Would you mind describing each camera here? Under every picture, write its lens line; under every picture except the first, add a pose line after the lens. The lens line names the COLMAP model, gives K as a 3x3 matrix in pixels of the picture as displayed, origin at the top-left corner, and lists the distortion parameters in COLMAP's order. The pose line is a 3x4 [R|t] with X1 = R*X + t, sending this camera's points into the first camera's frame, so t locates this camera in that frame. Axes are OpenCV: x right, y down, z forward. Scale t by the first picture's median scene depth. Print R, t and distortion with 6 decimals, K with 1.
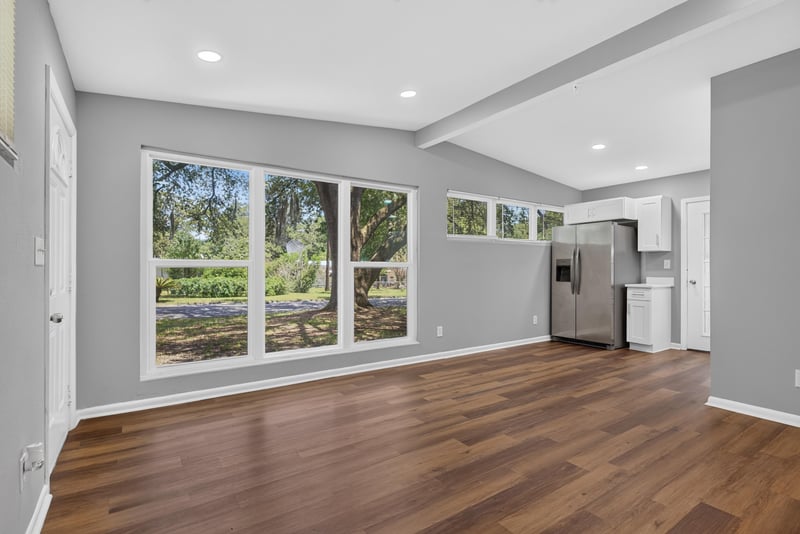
lens RADIAL K [[390.0, 0, 400.0], [0, 390.0, 267.0], [0, 0, 1]] dist [0.000097, 0.000406]
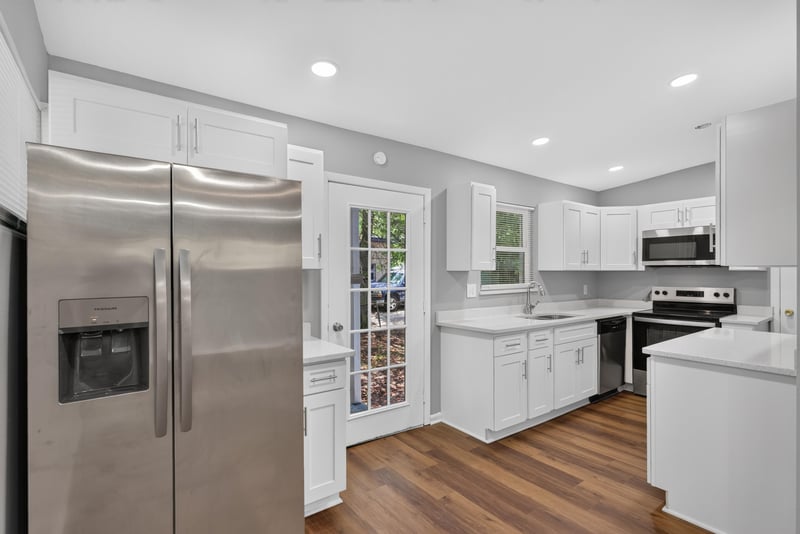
lens RADIAL K [[386.5, 0, 402.9], [0, 386.5, 271.8], [0, 0, 1]] dist [-0.000758, 0.000548]
pose [[-0.045727, 0.000107, 0.998954, 0.322340], [-0.006565, 0.999978, -0.000408, -0.062021], [-0.998932, -0.006577, -0.045725, 1.450293]]
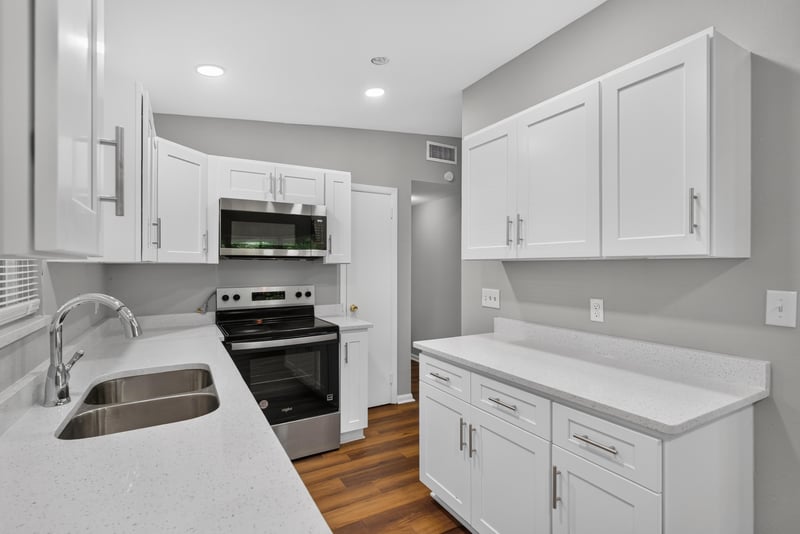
lens RADIAL K [[390.0, 0, 400.0], [0, 390.0, 267.0], [0, 0, 1]] dist [0.000097, 0.000406]
pose [[-0.996627, -0.001234, 0.082061, 1.170800], [-0.001284, 0.999999, -0.000562, -0.064648], [-0.082060, -0.000666, -0.996627, 1.342831]]
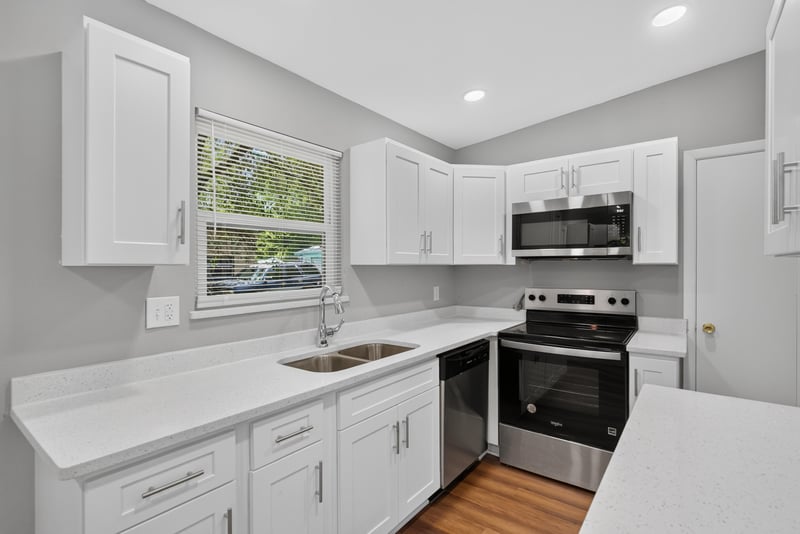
lens RADIAL K [[390.0, 0, 400.0], [0, 390.0, 267.0], [0, 0, 1]] dist [0.000097, 0.000406]
pose [[-0.309844, -0.004226, 0.950778, 0.863167], [-0.003431, 0.999989, 0.003326, -0.068604], [-0.950781, -0.002232, -0.309855, 1.074128]]
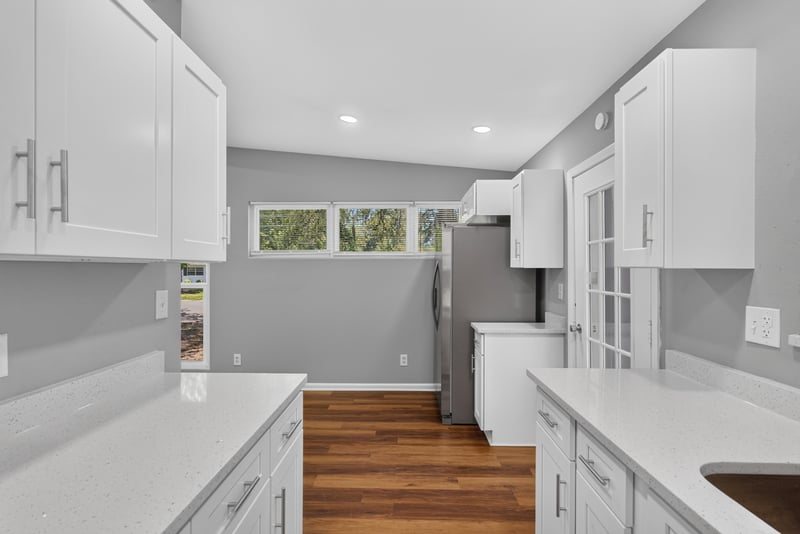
lens RADIAL K [[390.0, 0, 400.0], [0, 390.0, 267.0], [0, 0, 1]] dist [0.000097, 0.000406]
pose [[0.813090, -0.003866, -0.582125, 1.346138], [0.003600, 0.999992, -0.001612, -0.069588], [0.582127, -0.000785, 0.813098, 0.678143]]
